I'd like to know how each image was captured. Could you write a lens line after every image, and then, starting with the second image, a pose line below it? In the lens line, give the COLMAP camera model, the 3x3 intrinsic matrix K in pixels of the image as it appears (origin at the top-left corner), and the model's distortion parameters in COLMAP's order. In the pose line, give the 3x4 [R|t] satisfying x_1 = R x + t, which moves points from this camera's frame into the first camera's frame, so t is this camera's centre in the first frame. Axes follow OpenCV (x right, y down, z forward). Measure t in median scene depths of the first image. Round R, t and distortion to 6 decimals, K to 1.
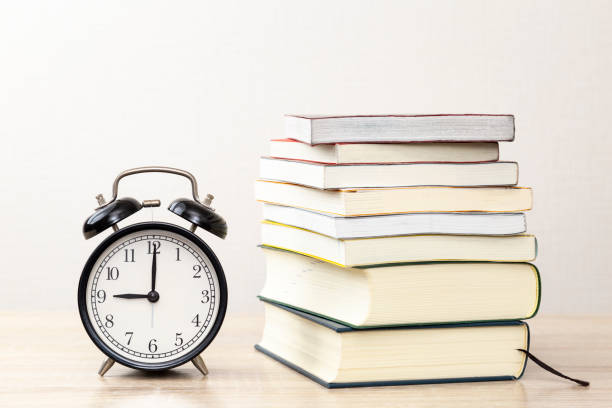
lens RADIAL K [[1353.9, 0, 306.0], [0, 1353.9, 204.0], [0, 0, 1]] dist [-0.012512, -0.229158]
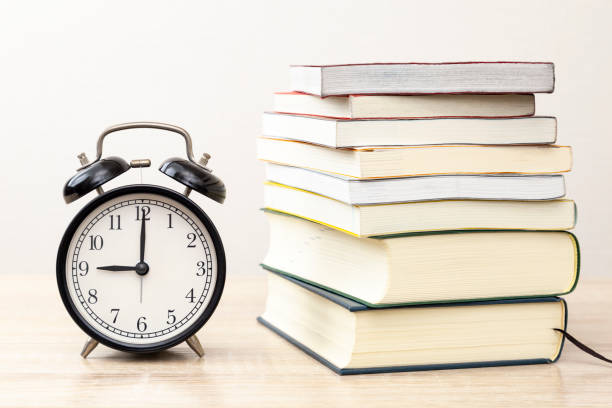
lens RADIAL K [[1353.9, 0, 306.0], [0, 1353.9, 204.0], [0, 0, 1]] dist [-0.012512, -0.229158]
pose [[0.999996, 0.001538, -0.002352, -0.003681], [-0.001464, 0.999511, 0.031230, -0.001704], [0.002399, -0.031226, 0.999509, 0.116820]]
